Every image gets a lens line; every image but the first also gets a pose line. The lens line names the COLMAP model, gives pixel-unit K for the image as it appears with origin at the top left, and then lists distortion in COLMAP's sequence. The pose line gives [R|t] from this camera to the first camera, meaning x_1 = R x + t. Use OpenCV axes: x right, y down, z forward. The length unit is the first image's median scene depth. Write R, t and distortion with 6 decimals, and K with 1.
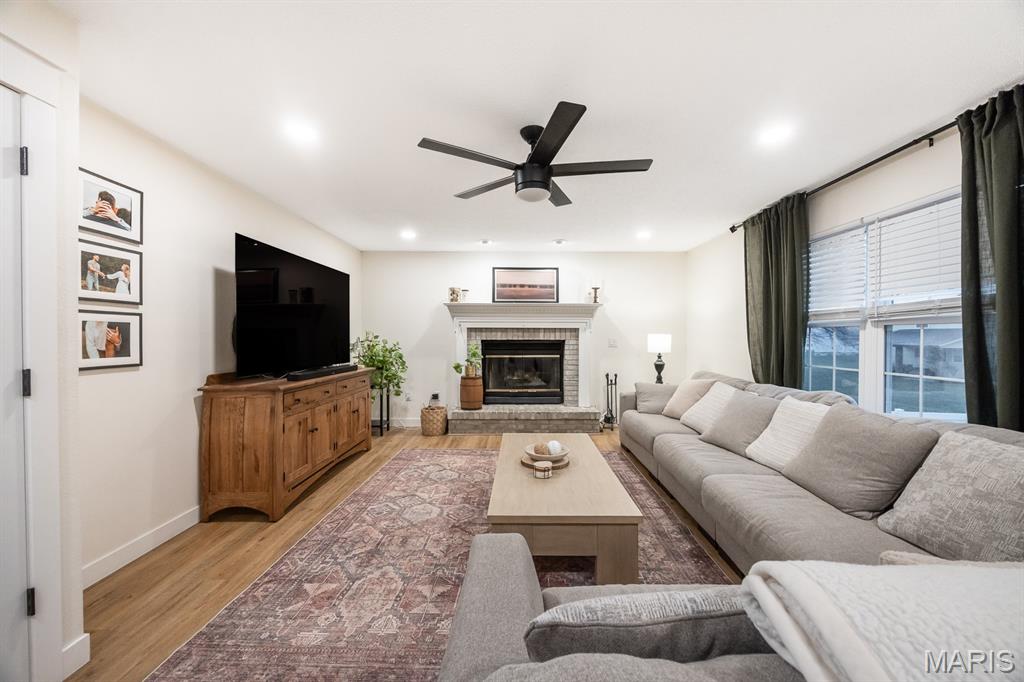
lens RADIAL K [[392.4, 0, 512.0], [0, 392.4, 341.0], [0, 0, 1]] dist [-0.002320, -0.000237]
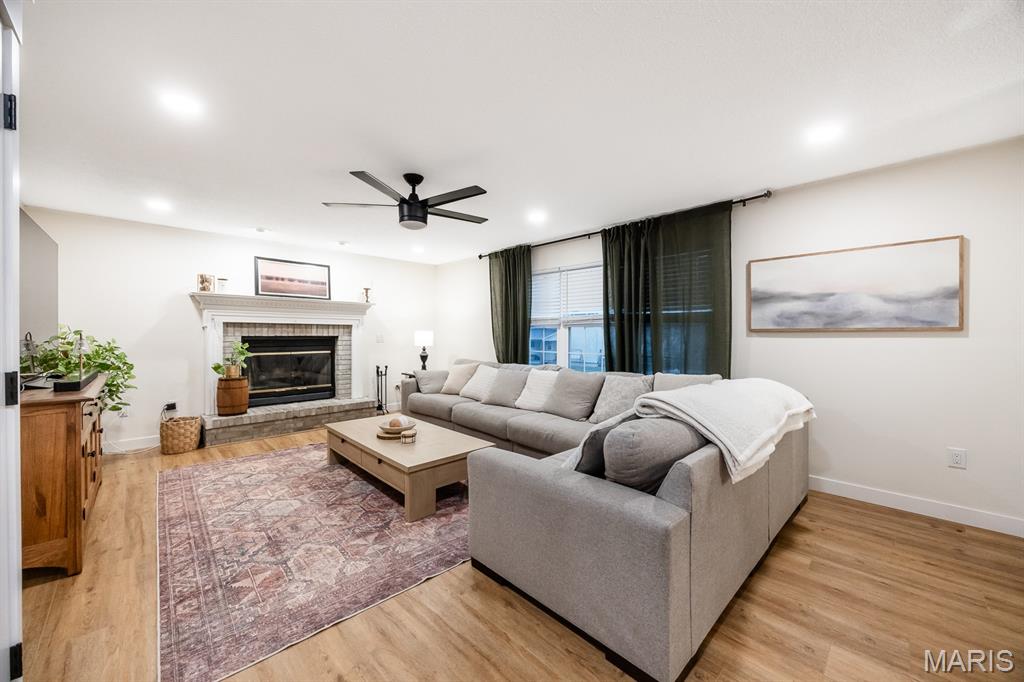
lens RADIAL K [[393.6, 0, 514.5], [0, 393.6, 335.9], [0, 0, 1]] dist [0.000765, 0.000019]
pose [[0.714148, -0.003898, 0.699984, -0.359495], [0.006269, 0.999980, -0.000826, 0.001358], [-0.699967, 0.004978, 0.714158, -0.101902]]
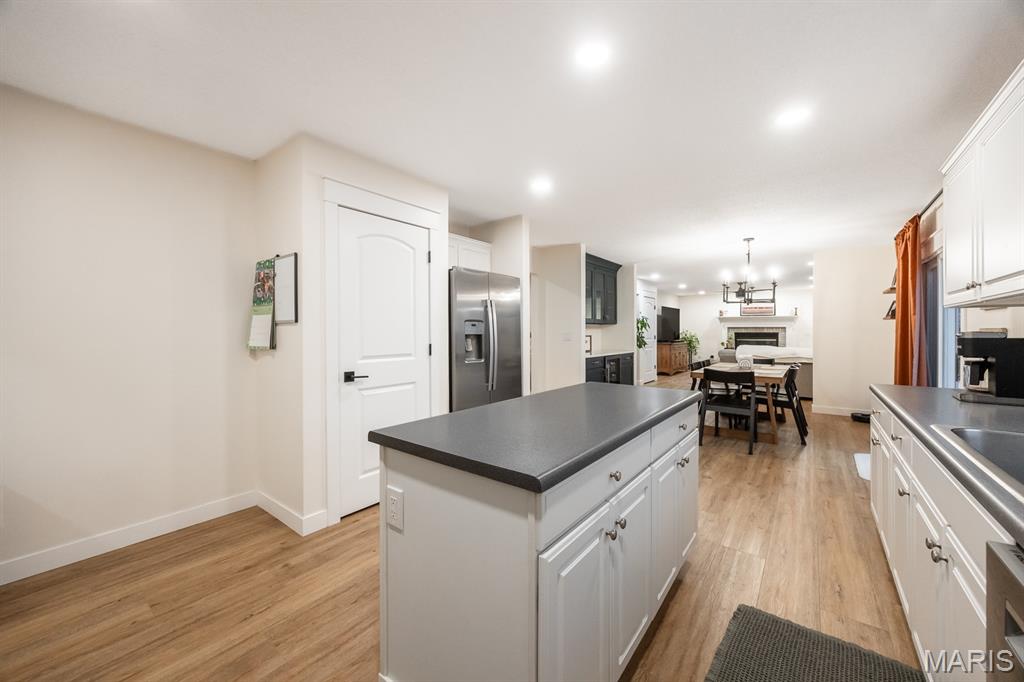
lens RADIAL K [[393.6, 0, 514.5], [0, 393.6, 335.9], [0, 0, 1]] dist [0.000765, 0.000019]
pose [[0.802523, 0.007327, -0.596576, 0.359897], [-0.005834, 0.999973, 0.004434, 0.020482], [0.596592, -0.000078, 0.802545, -2.209111]]
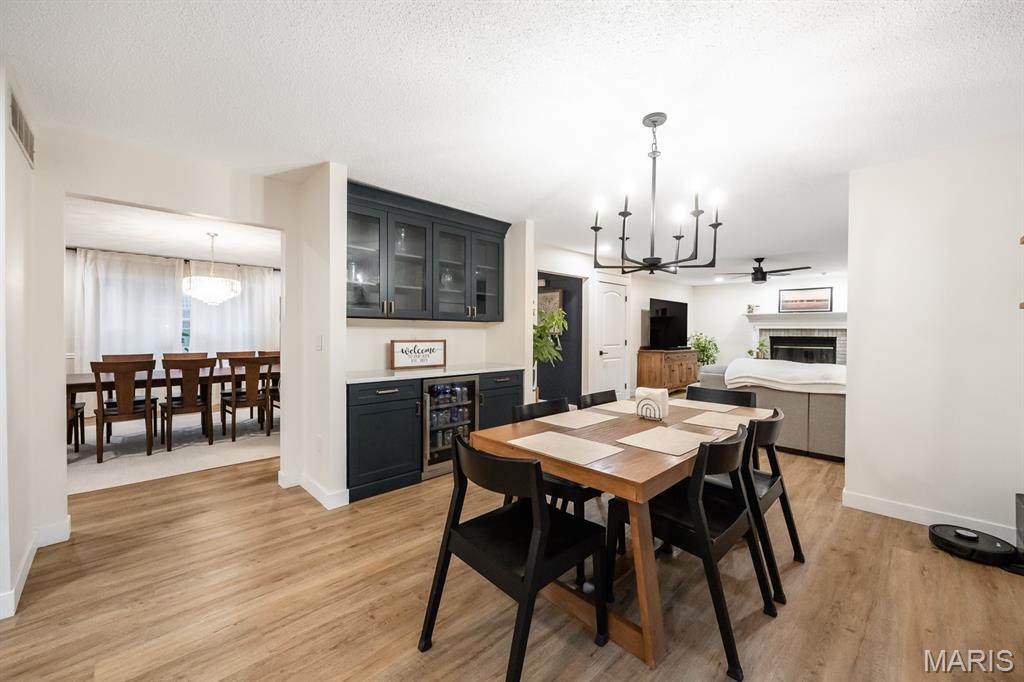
lens RADIAL K [[403.6, 0, 512.0], [0, 403.6, 341.0], [0, 0, 1]] dist [0.001529, 0.000021]
pose [[0.708434, 0.018764, -0.705527, 0.467562], [-0.012668, 0.999824, 0.013871, 0.009852], [0.705663, -0.000889, 0.708547, -1.250079]]
